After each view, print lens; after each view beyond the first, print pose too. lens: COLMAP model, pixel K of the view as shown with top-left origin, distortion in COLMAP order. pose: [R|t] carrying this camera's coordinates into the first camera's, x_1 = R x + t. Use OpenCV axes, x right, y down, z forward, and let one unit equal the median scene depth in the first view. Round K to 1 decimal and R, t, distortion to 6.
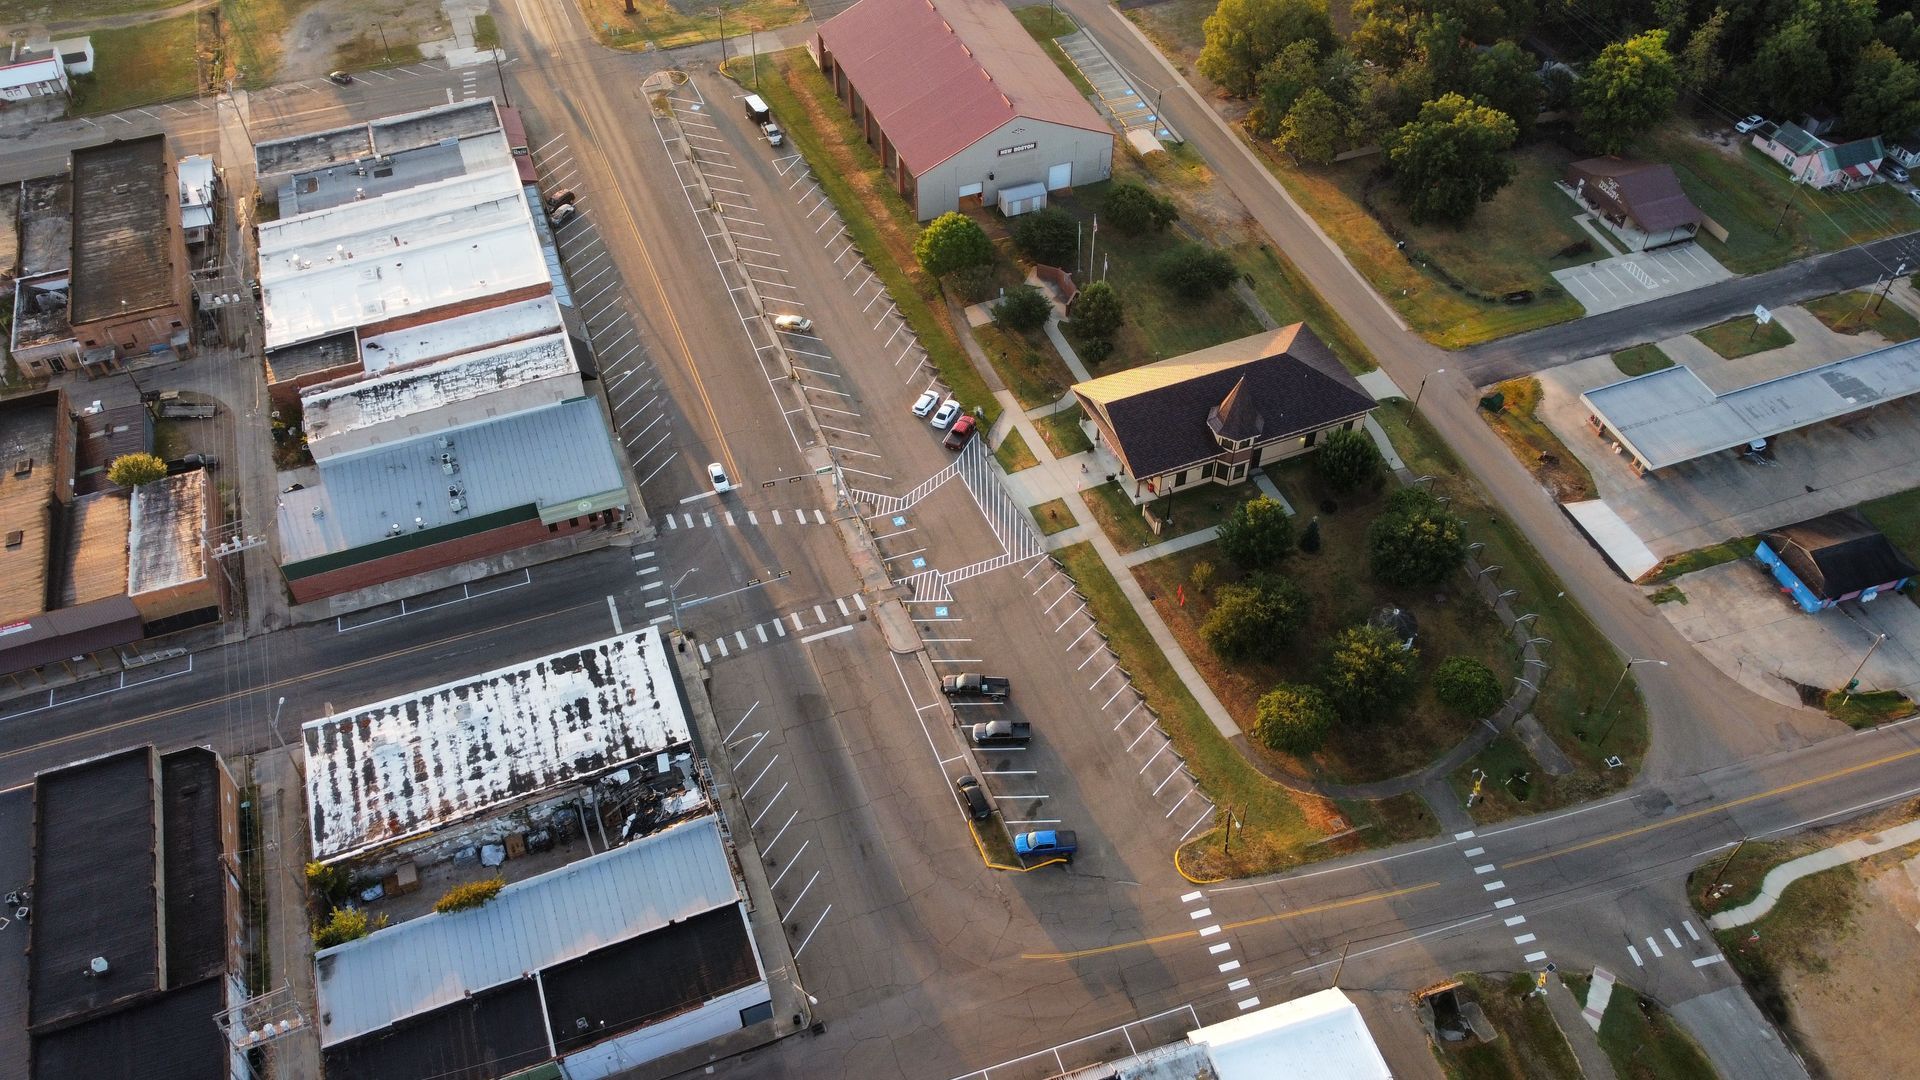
lens RADIAL K [[1462.1, 0, 960.0], [0, 1462.1, 540.0], [0, 0, 1]] dist [0.000105, -0.001001]
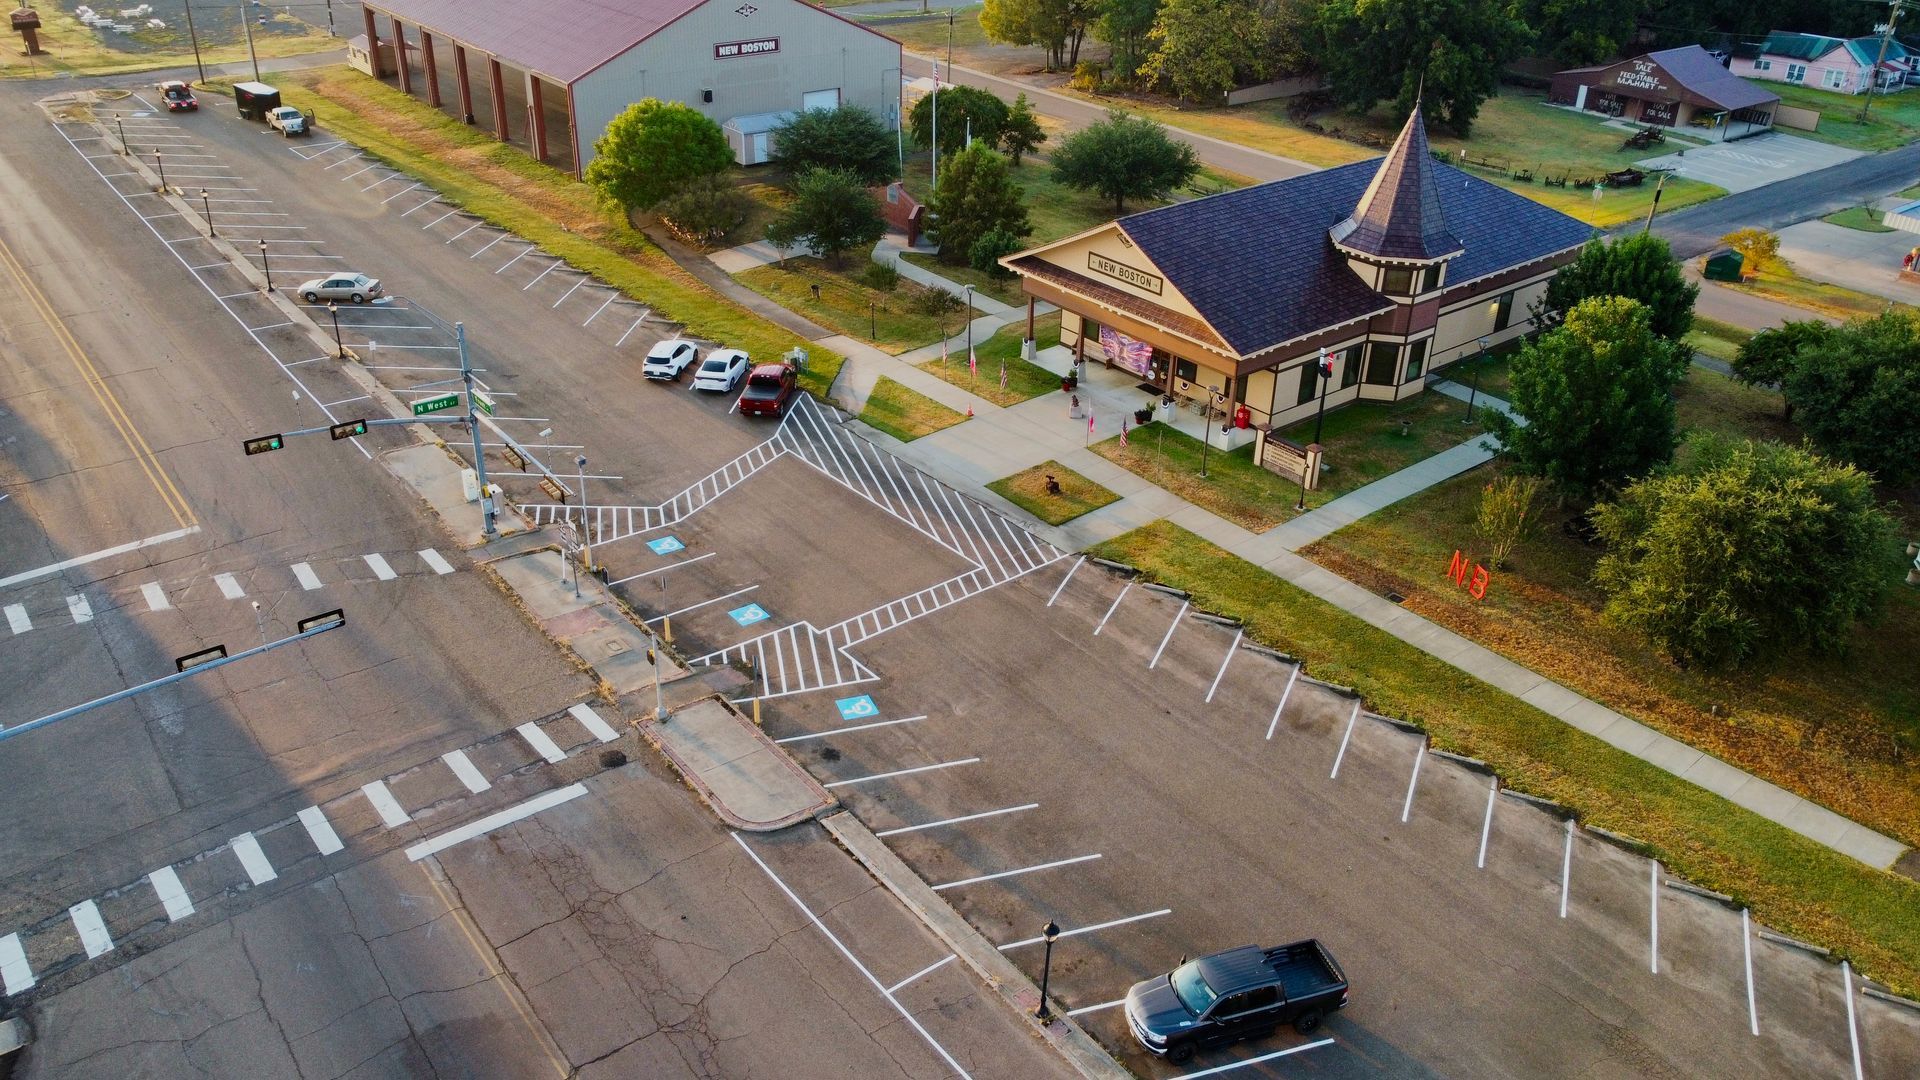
lens RADIAL K [[1462.1, 0, 960.0], [0, 1462.1, 540.0], [0, 0, 1]] dist [0.000105, -0.001001]
pose [[0.956342, -0.121163, 0.265951, -0.069056], [0.195733, 0.941310, -0.274997, 0.102527], [-0.217023, 0.315047, 0.923930, 0.650628]]
